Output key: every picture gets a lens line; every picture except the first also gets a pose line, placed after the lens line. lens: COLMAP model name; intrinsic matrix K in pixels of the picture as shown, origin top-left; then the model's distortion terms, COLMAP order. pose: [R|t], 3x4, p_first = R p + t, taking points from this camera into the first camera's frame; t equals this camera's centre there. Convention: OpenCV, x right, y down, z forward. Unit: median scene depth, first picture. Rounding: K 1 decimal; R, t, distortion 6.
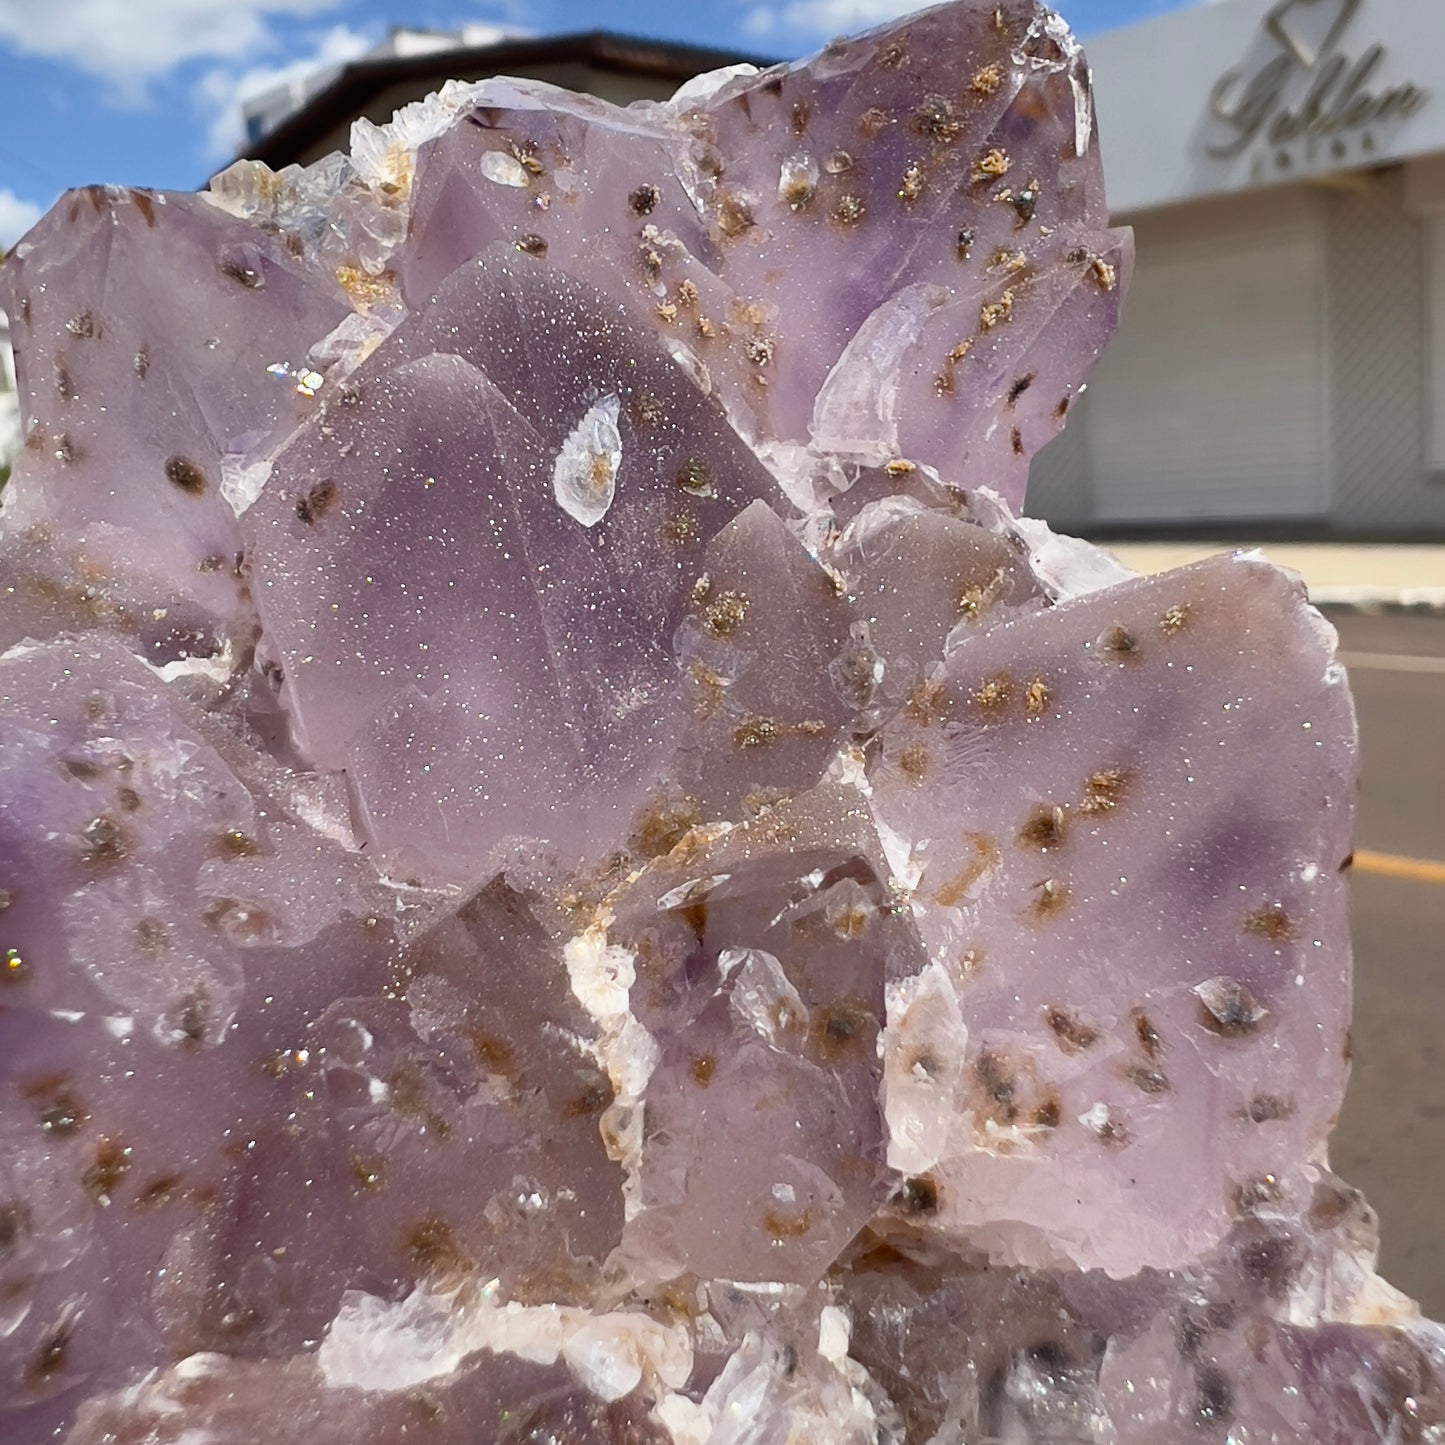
lens RADIAL K [[1493.9, 0, 716.0], [0, 1493.9, 727.1], [0, 0, 1]] dist [0.014864, -0.047498]
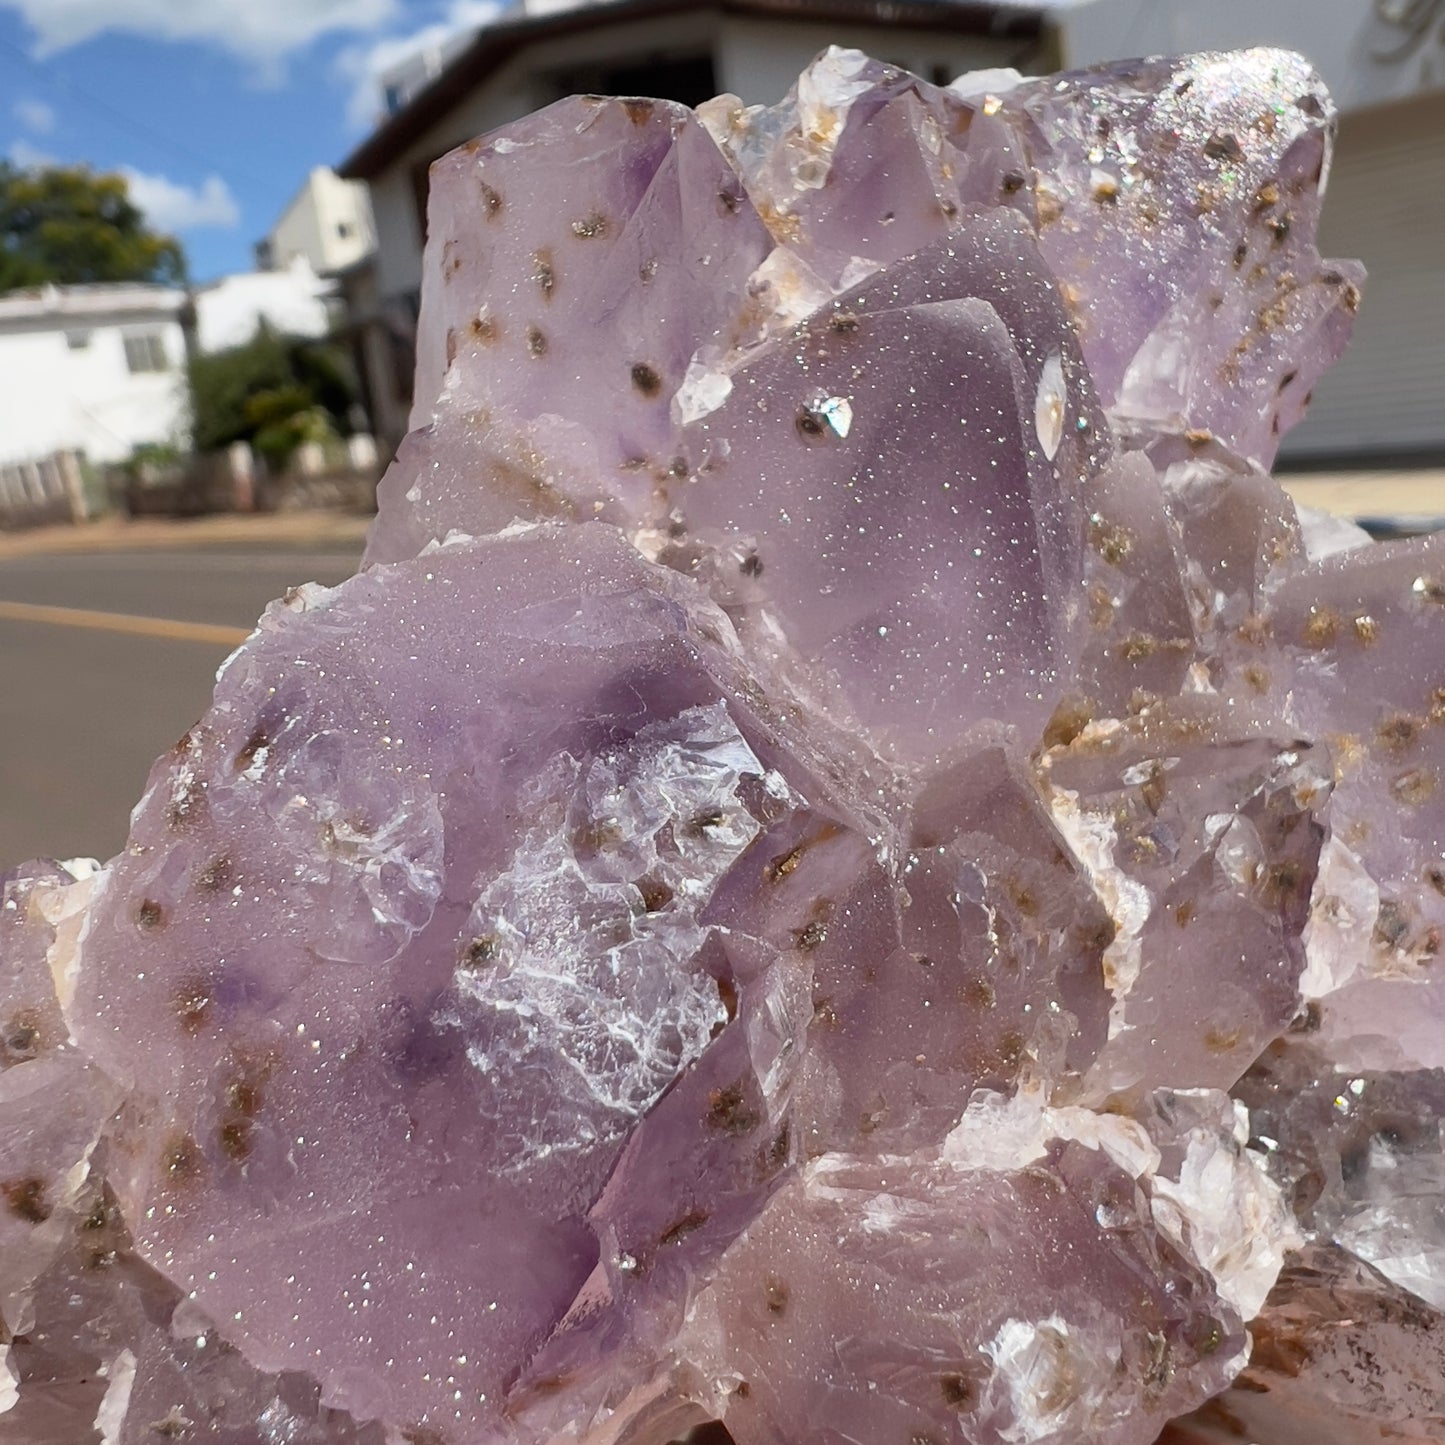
lens RADIAL K [[1493.9, 0, 716.0], [0, 1493.9, 727.1], [0, 0, 1]] dist [0.014864, -0.047498]
pose [[0.957481, 0.040867, 0.285587, -0.656332], [-0.046304, 0.998852, 0.012309, 0.071714], [-0.284756, -0.025009, 0.958274, -0.054230]]
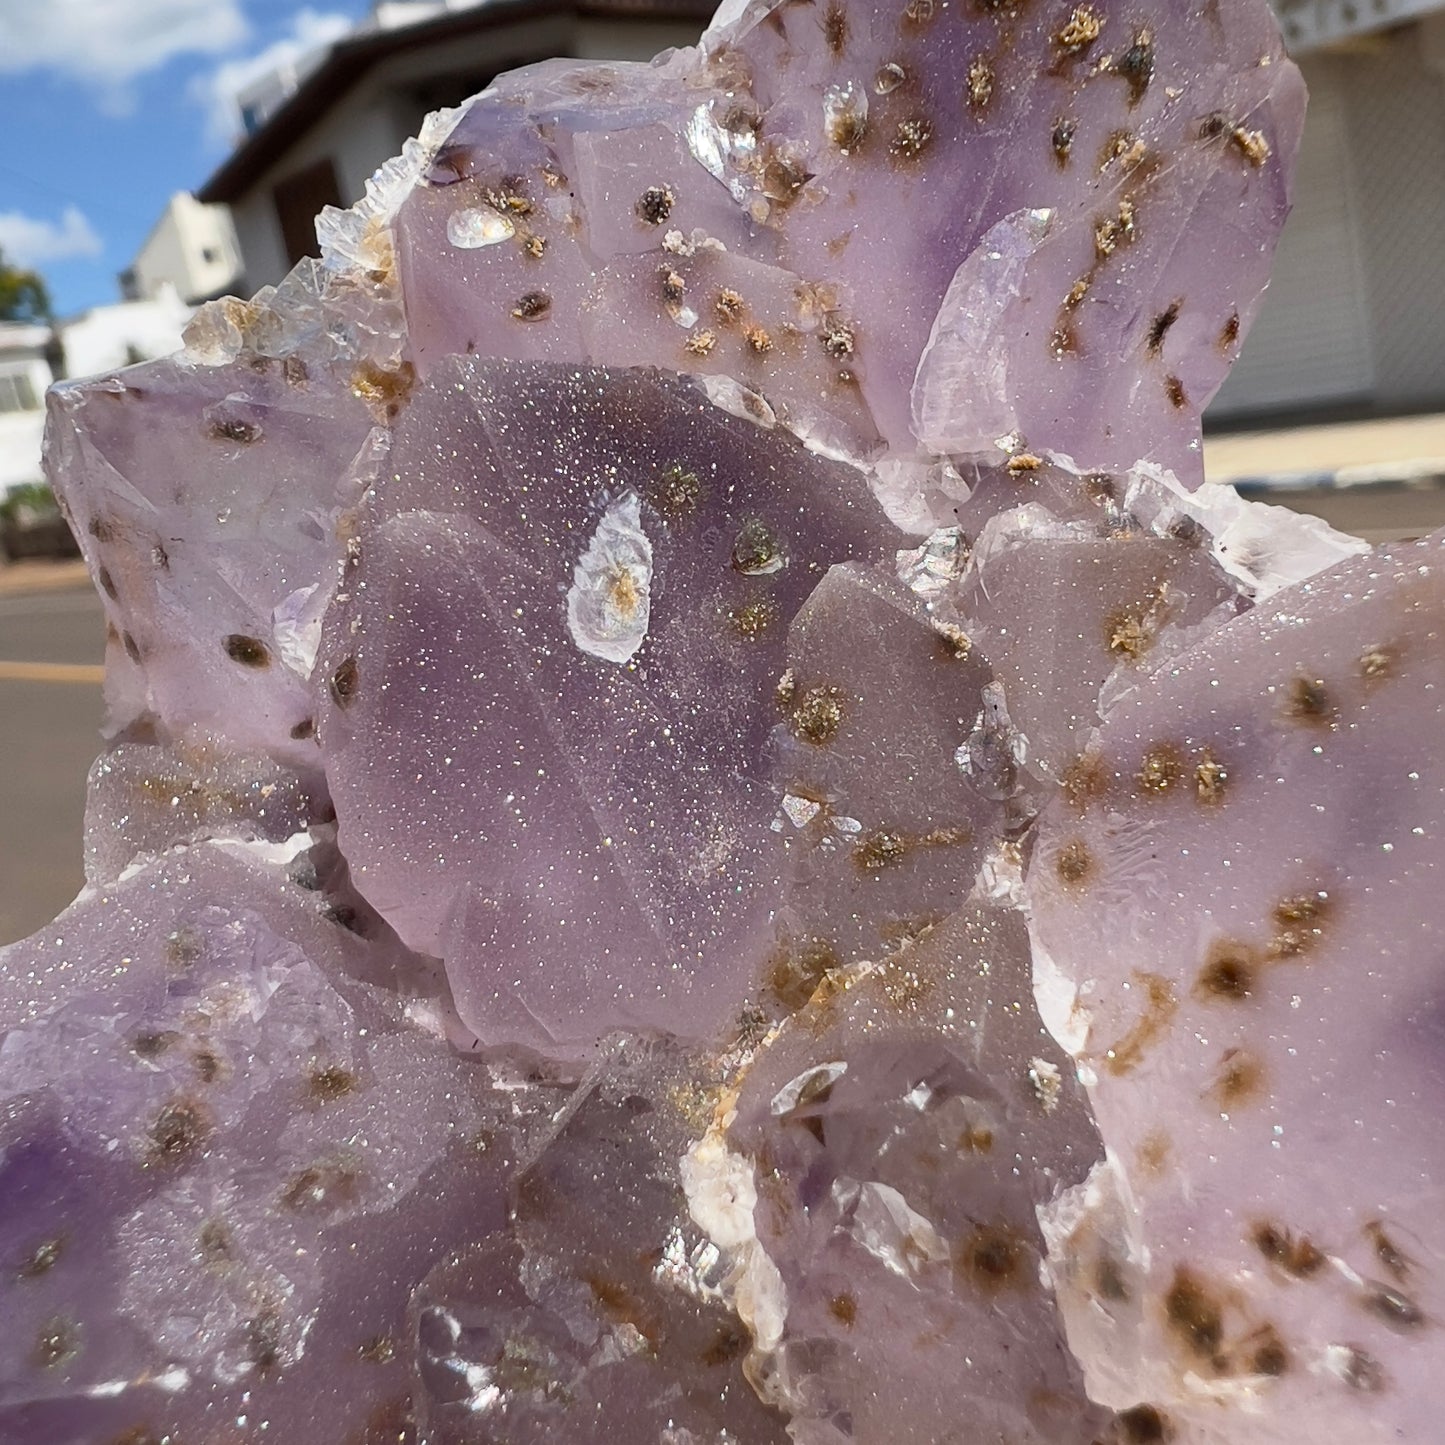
lens RADIAL K [[1493.9, 0, 716.0], [0, 1493.9, 727.1], [0, 0, 1]] dist [0.014864, -0.047498]
pose [[0.938300, -0.164179, -0.304365, 0.211663], [0.205758, 0.972427, 0.109770, -0.178733], [0.277951, -0.165623, 0.946210, 0.209584]]
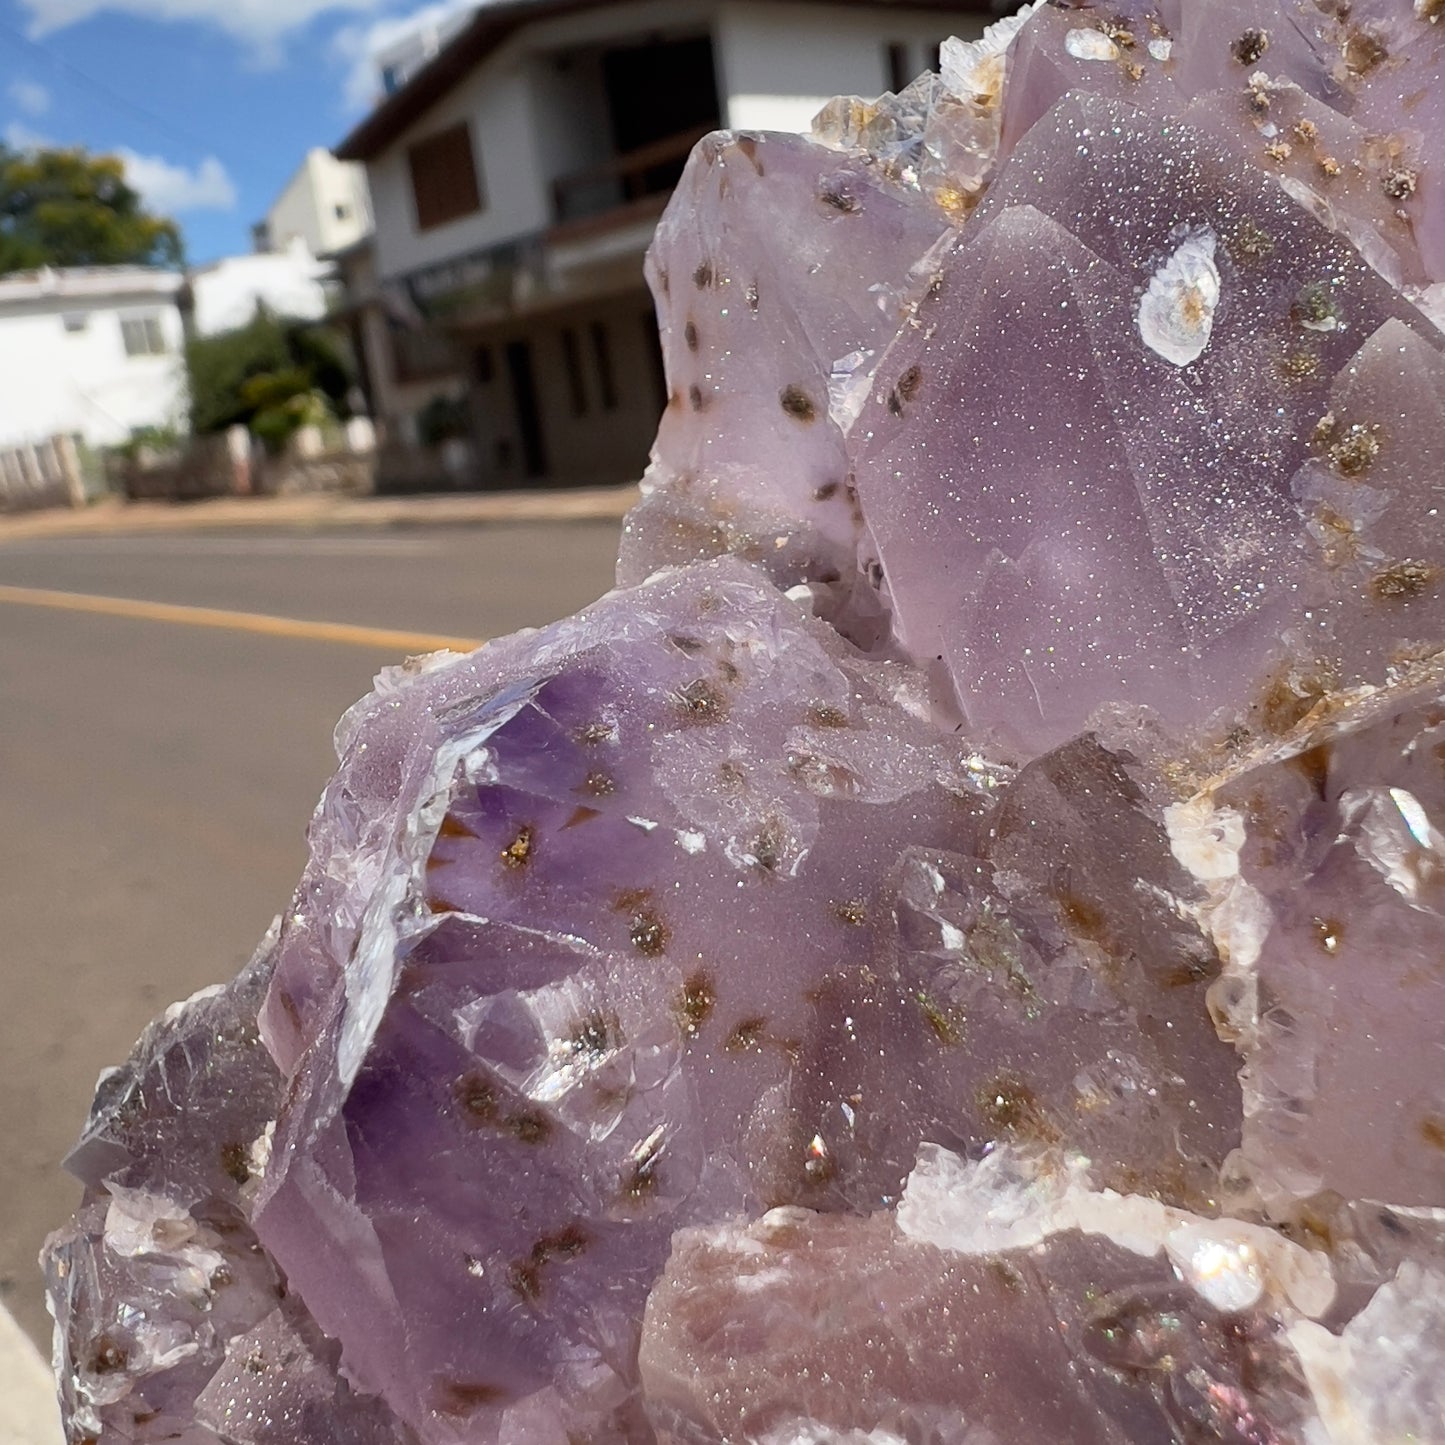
lens RADIAL K [[1493.9, 0, 716.0], [0, 1493.9, 727.1], [0, 0, 1]] dist [0.014864, -0.047498]
pose [[0.883167, -0.053554, -0.465992, 0.077535], [0.013791, 0.995996, -0.088329, 0.162822], [0.468857, 0.071583, 0.880369, 0.071457]]
